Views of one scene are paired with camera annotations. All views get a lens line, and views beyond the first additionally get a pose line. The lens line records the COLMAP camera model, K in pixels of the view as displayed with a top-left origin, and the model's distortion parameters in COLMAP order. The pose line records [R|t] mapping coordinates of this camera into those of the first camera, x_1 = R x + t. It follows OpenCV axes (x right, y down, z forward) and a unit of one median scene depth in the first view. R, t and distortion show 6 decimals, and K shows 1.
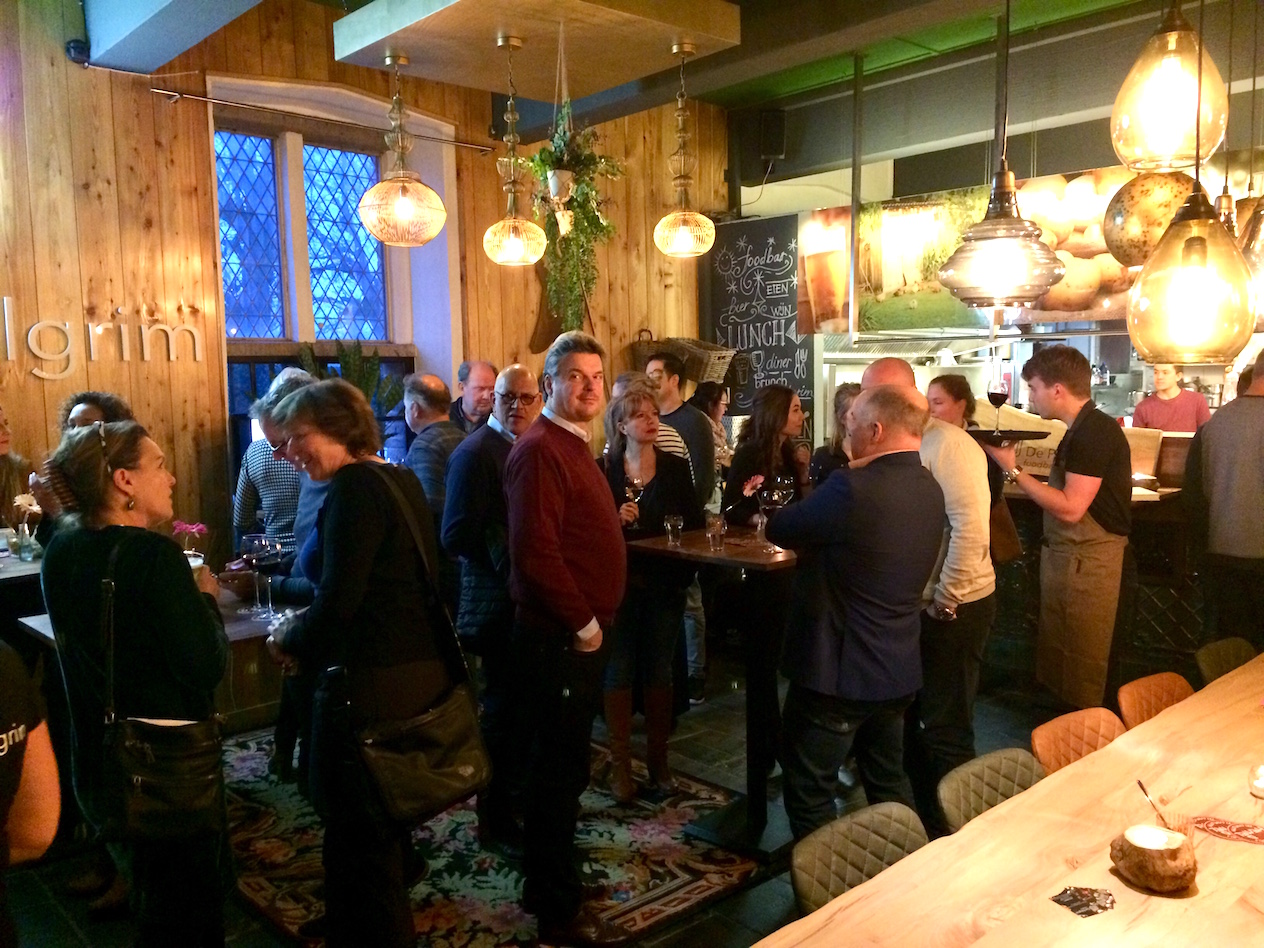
lens RADIAL K [[1069.4, 0, 621.1], [0, 1069.4, 474.1], [0, 0, 1]] dist [0.076885, -0.100538]
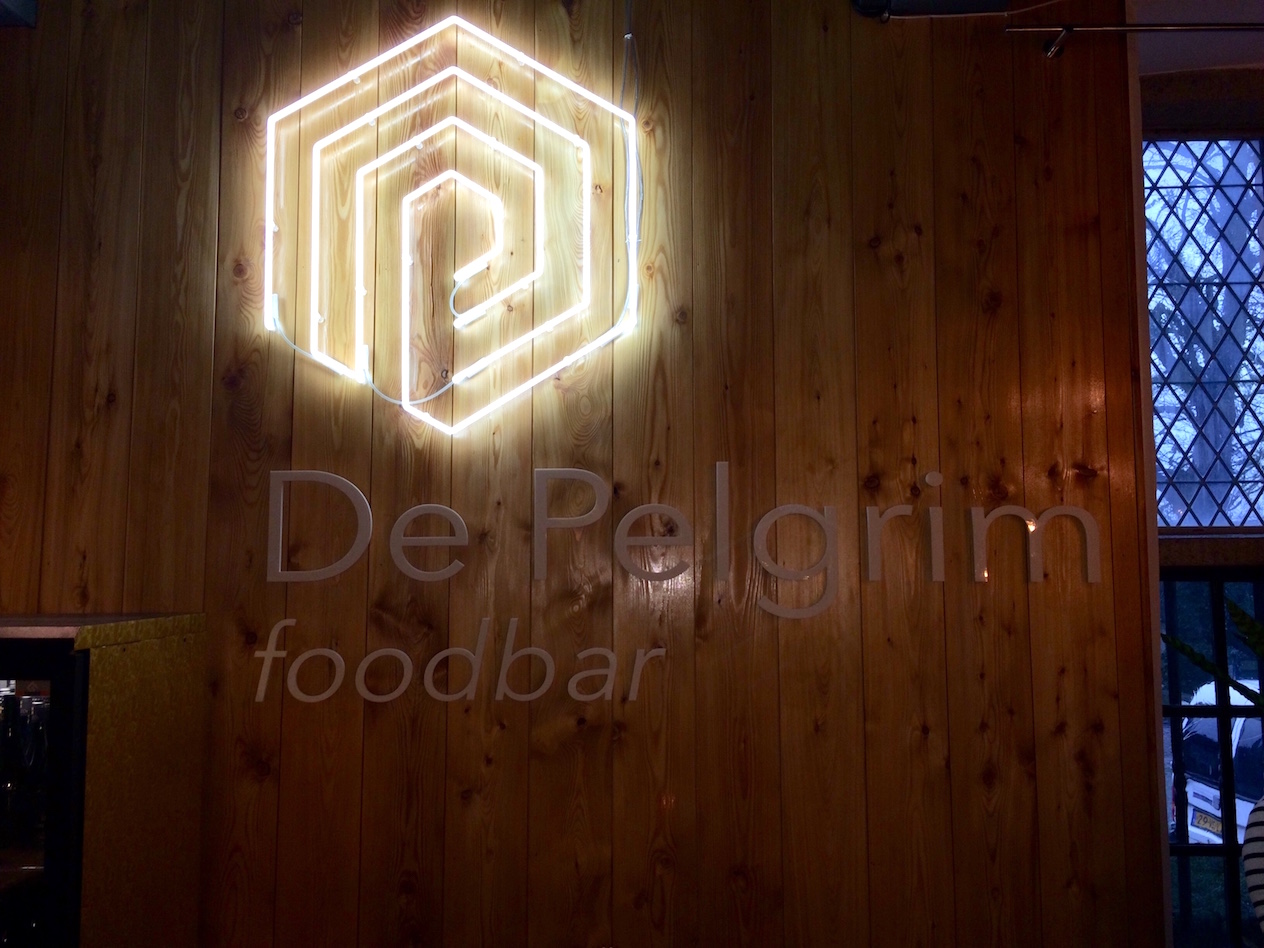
lens RADIAL K [[1069.4, 0, 632.5], [0, 1069.4, 471.4], [0, 0, 1]] dist [0.076885, -0.100538]
pose [[0.687077, -0.043202, -0.725299, -0.202662], [-0.075497, 0.988583, -0.130402, -0.081345], [0.722652, 0.144354, 0.675970, 0.575311]]
